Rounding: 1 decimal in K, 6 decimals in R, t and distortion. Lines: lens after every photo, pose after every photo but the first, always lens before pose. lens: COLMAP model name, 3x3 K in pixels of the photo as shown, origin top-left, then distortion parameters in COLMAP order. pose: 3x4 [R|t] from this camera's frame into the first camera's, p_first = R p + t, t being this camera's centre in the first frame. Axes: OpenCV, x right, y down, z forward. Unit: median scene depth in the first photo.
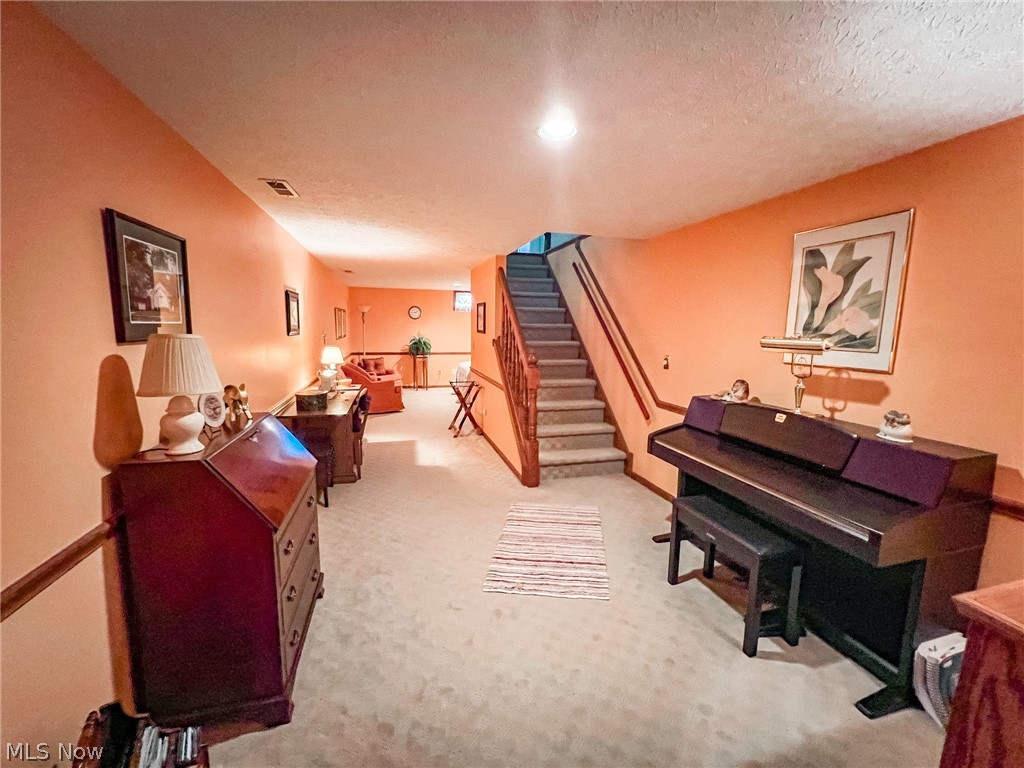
lens RADIAL K [[425.4, 0, 508.1], [0, 425.4, 380.0], [0, 0, 1]] dist [-0.001857, 0.000408]
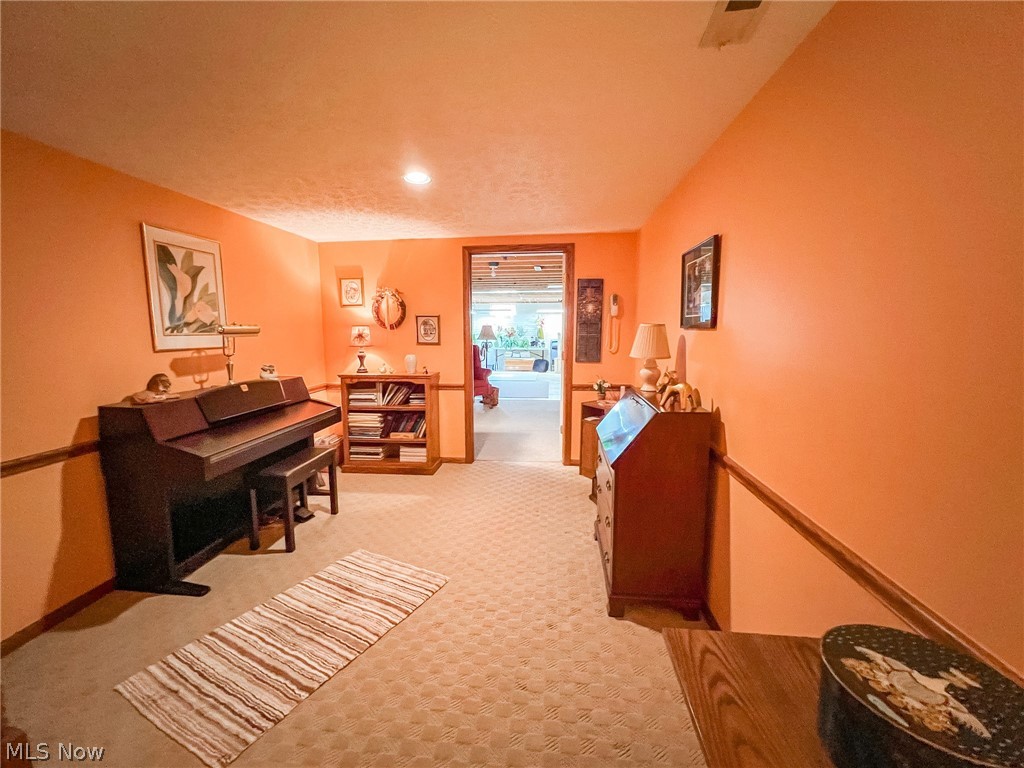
lens RADIAL K [[425.4, 0, 512.2], [0, 425.4, 382.7], [0, 0, 1]] dist [-0.001857, 0.000408]
pose [[-0.933058, -0.054946, 0.355504, -0.594252], [0.037788, 0.967827, 0.248764, -0.223932], [-0.357735, 0.245545, -0.900962, 1.940497]]
